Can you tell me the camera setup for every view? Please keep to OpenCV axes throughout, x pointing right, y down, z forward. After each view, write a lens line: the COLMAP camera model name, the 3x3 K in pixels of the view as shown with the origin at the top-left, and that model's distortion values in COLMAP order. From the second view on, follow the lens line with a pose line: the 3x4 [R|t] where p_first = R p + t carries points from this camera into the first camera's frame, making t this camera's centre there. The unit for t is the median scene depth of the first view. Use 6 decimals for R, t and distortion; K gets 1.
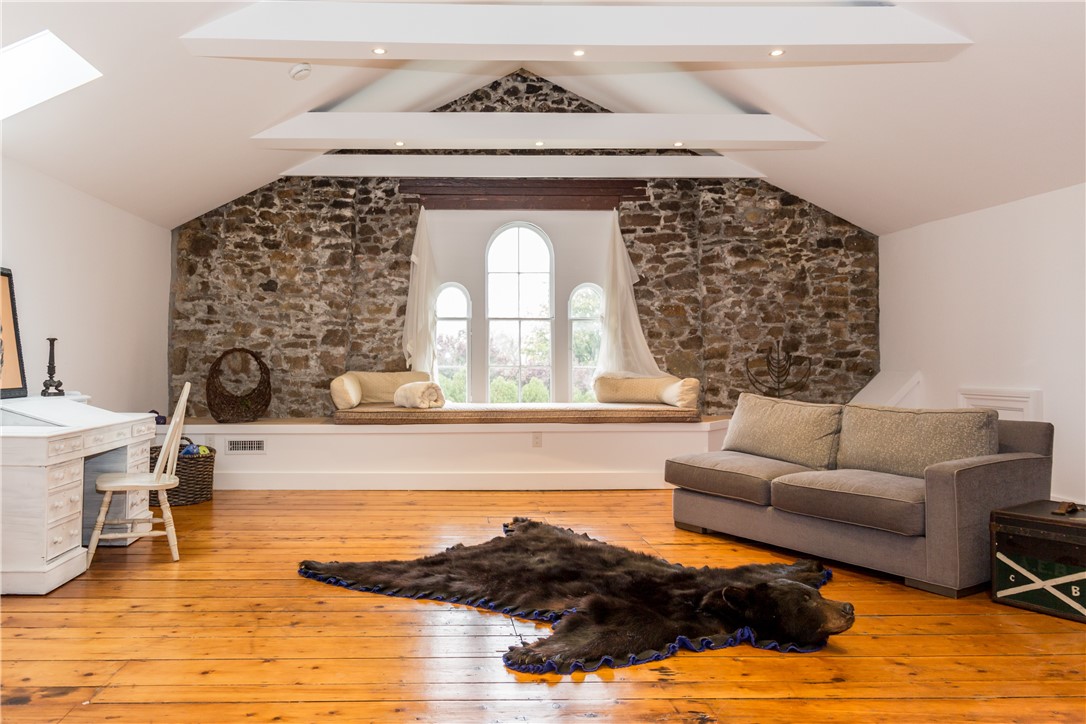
lens RADIAL K [[858.0, 0, 541.5], [0, 858.0, 350.7], [0, 0, 1]] dist [0.006995, 0.003462]
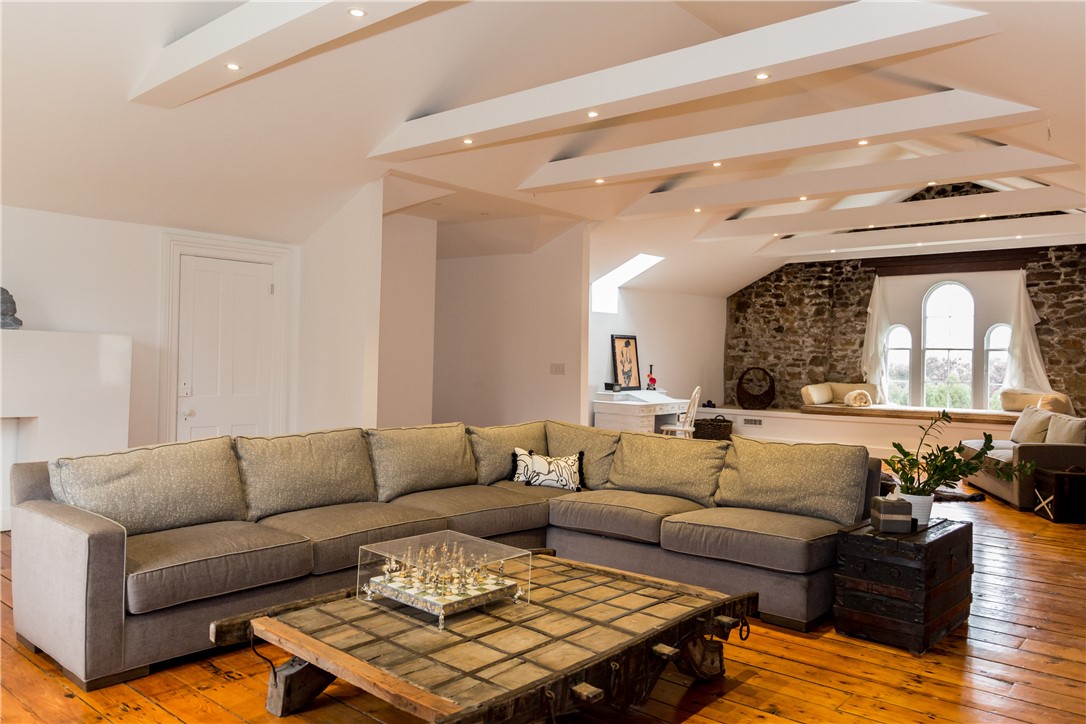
lens RADIAL K [[809.9, 0, 541.4], [0, 809.9, 360.1], [0, 0, 1]] dist [0.008939, 0.003115]
pose [[0.746170, 0.013683, -0.665615, 0.381040], [-0.008946, 0.999905, 0.010527, -0.028033], [0.665695, -0.001901, 0.746221, -0.472832]]
